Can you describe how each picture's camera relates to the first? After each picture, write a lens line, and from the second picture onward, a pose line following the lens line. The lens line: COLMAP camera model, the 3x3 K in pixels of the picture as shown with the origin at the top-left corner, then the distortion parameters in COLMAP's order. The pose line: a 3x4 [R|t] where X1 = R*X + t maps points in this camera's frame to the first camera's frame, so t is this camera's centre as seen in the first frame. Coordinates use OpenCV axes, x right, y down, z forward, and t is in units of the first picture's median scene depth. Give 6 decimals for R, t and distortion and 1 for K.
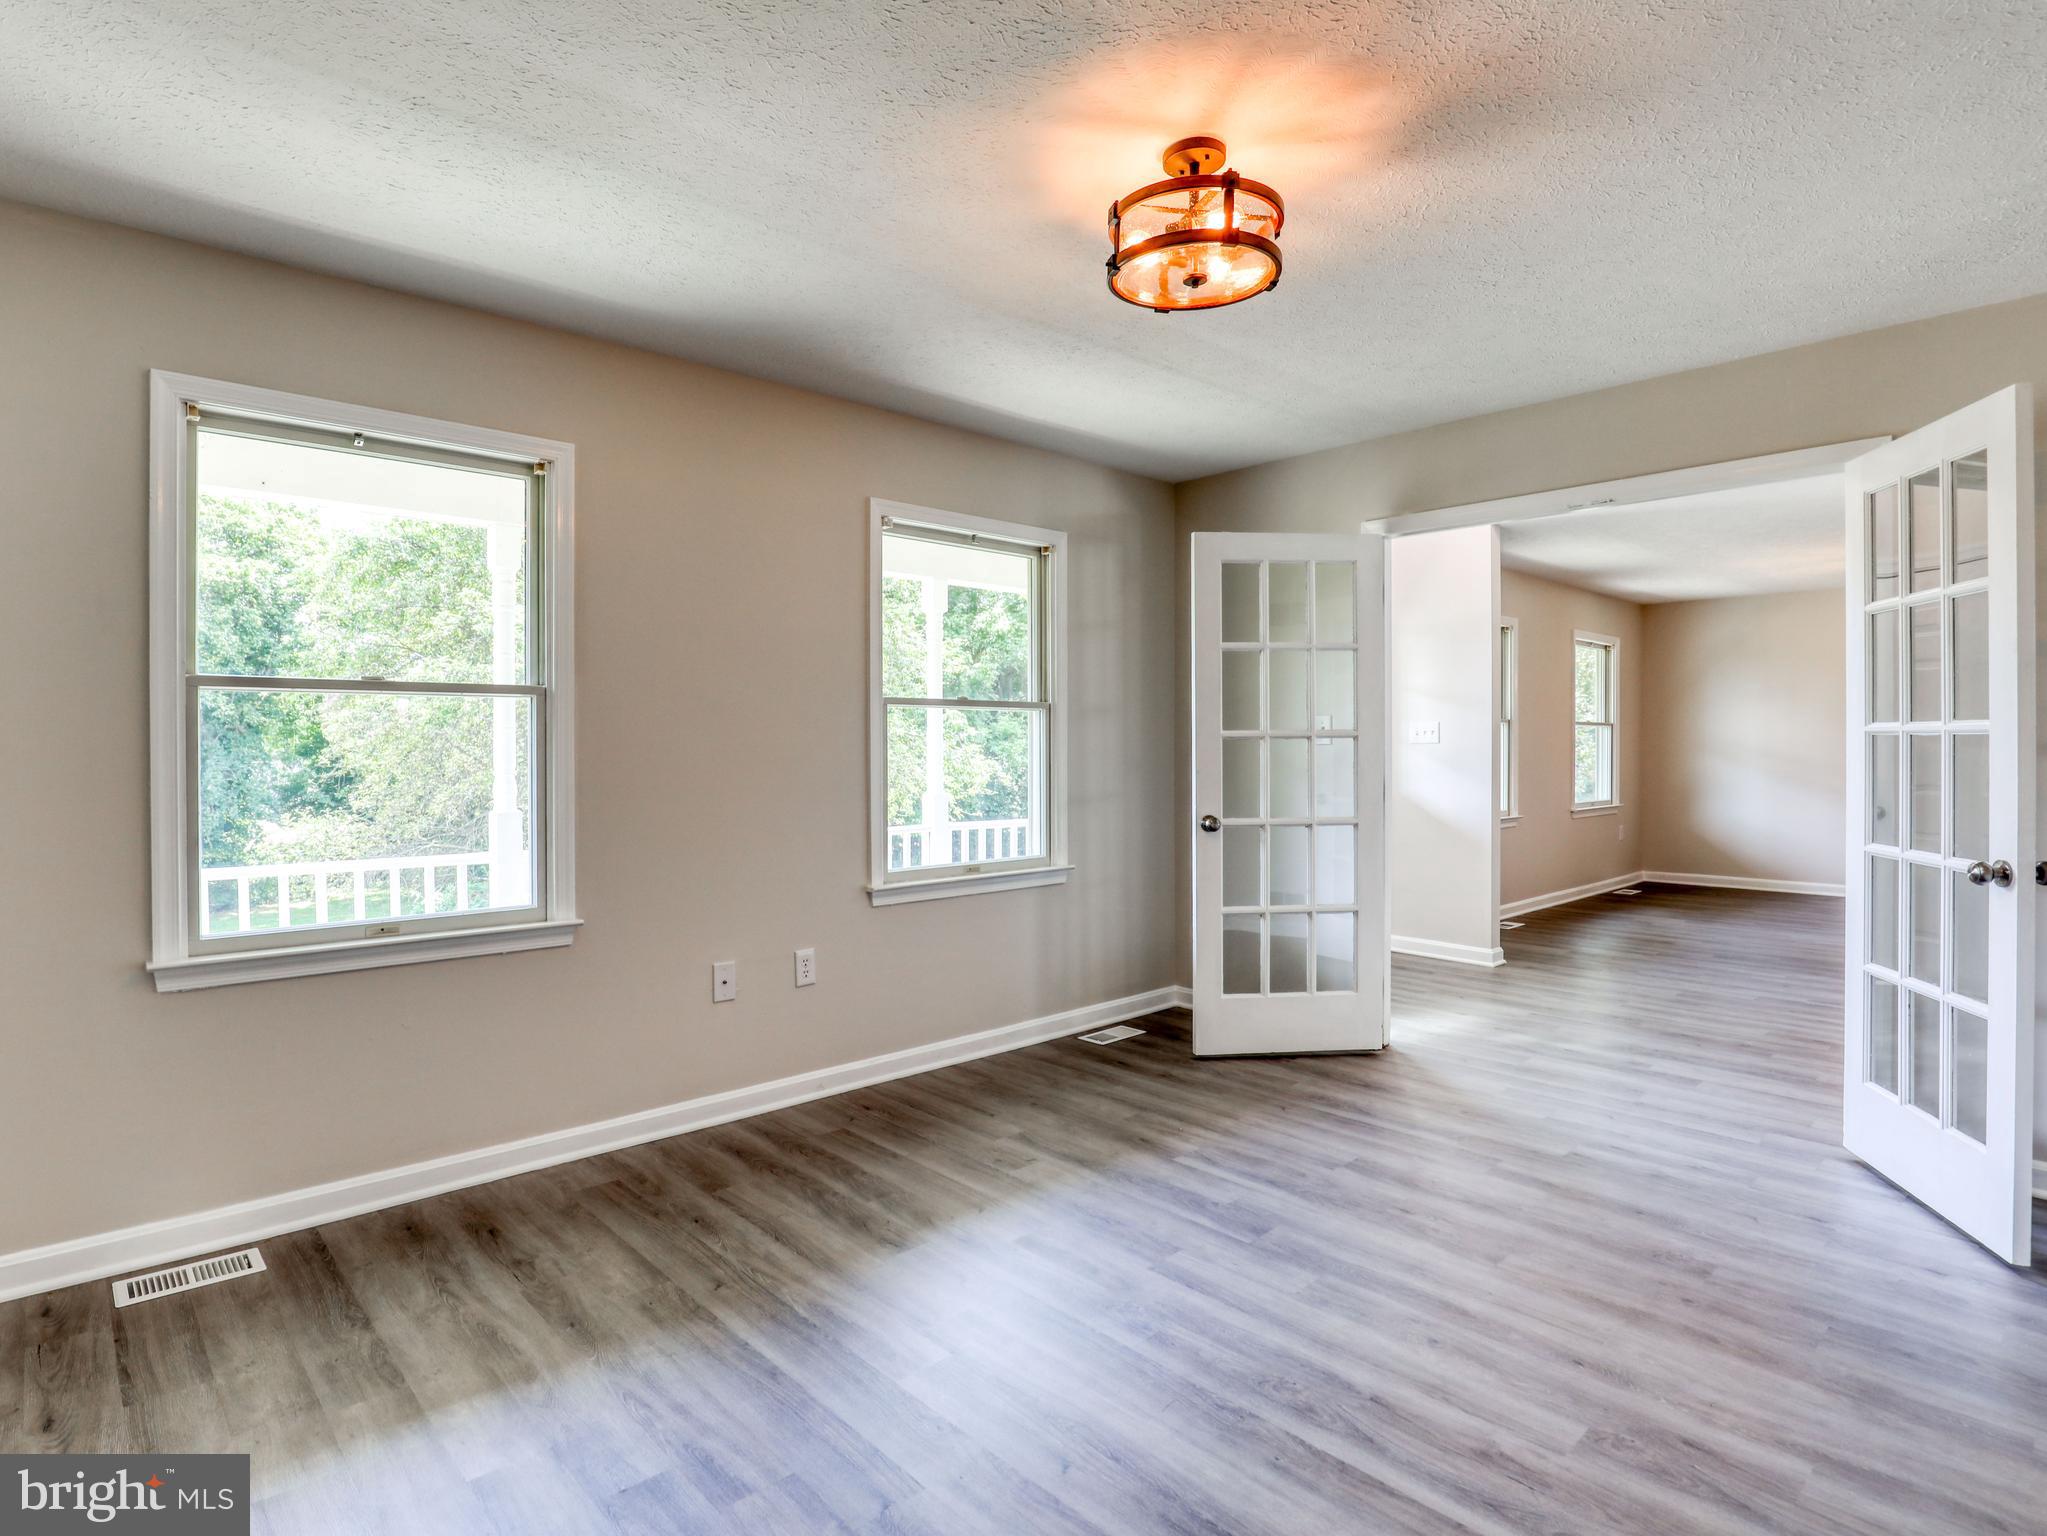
lens RADIAL K [[1058.3, 0, 974.0], [0, 1058.3, 745.0], [0, 0, 1]] dist [-0.011183, 0.001220]
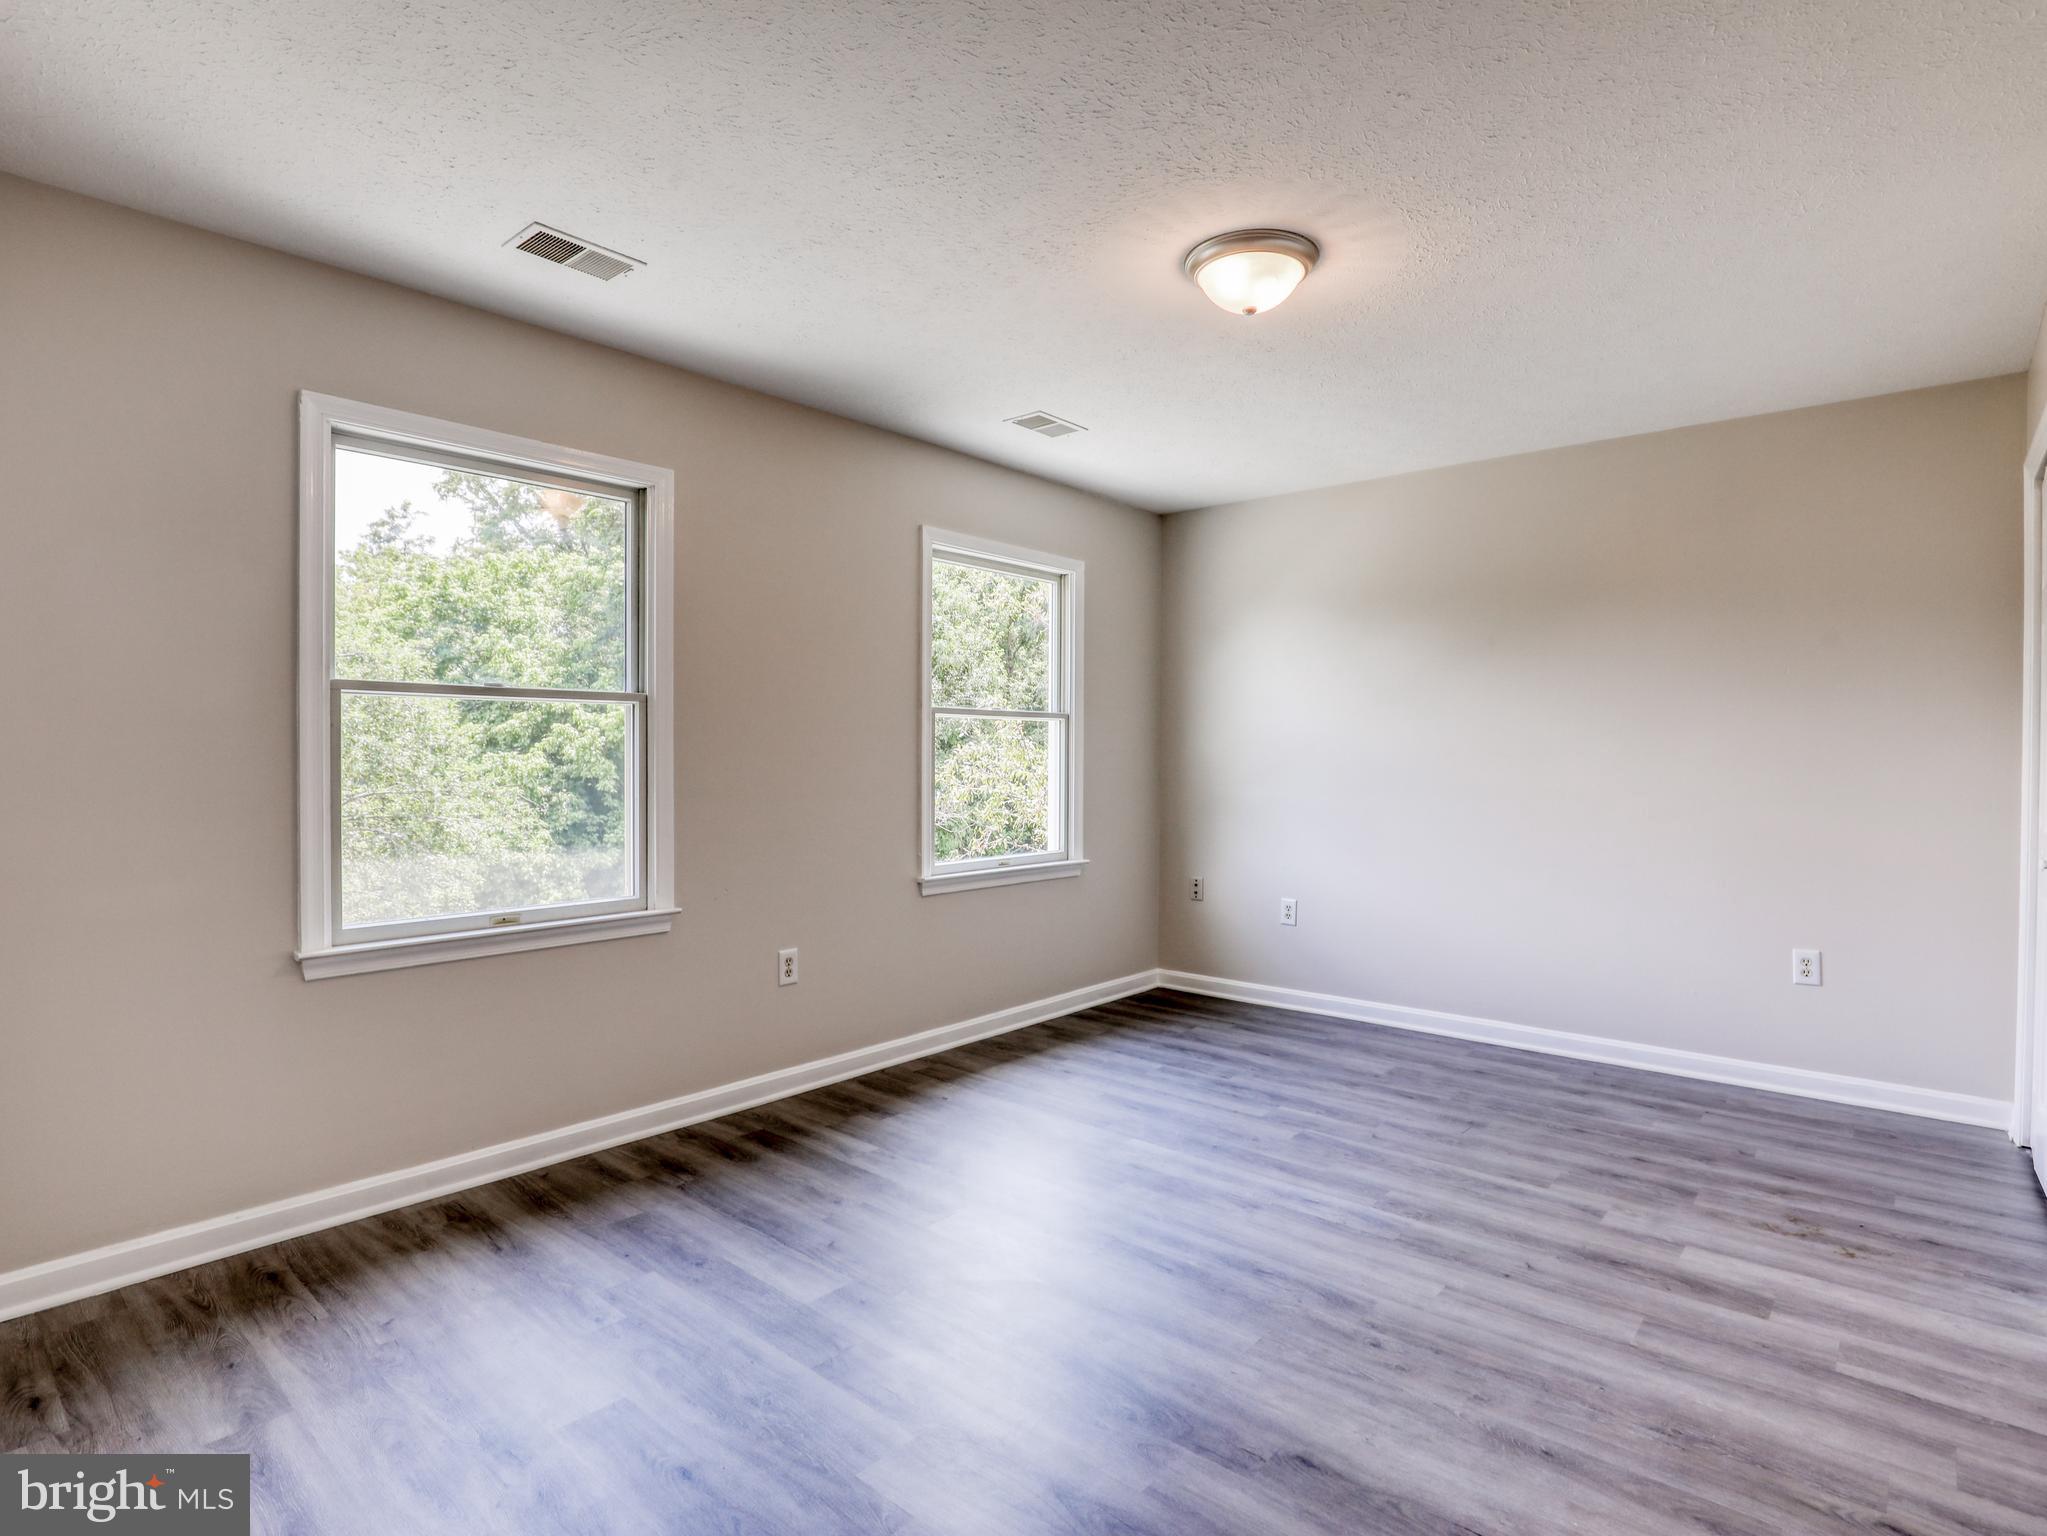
lens RADIAL K [[1068.5, 0, 1058.5], [0, 1068.5, 763.3], [0, 0, 1]] dist [-0.013813, -0.003218]
pose [[0.985353, 0.005164, 0.170451, -0.207215], [-0.007081, 0.999918, 0.010640, 0.000336], [-0.170382, -0.011691, 0.985309, -0.176254]]
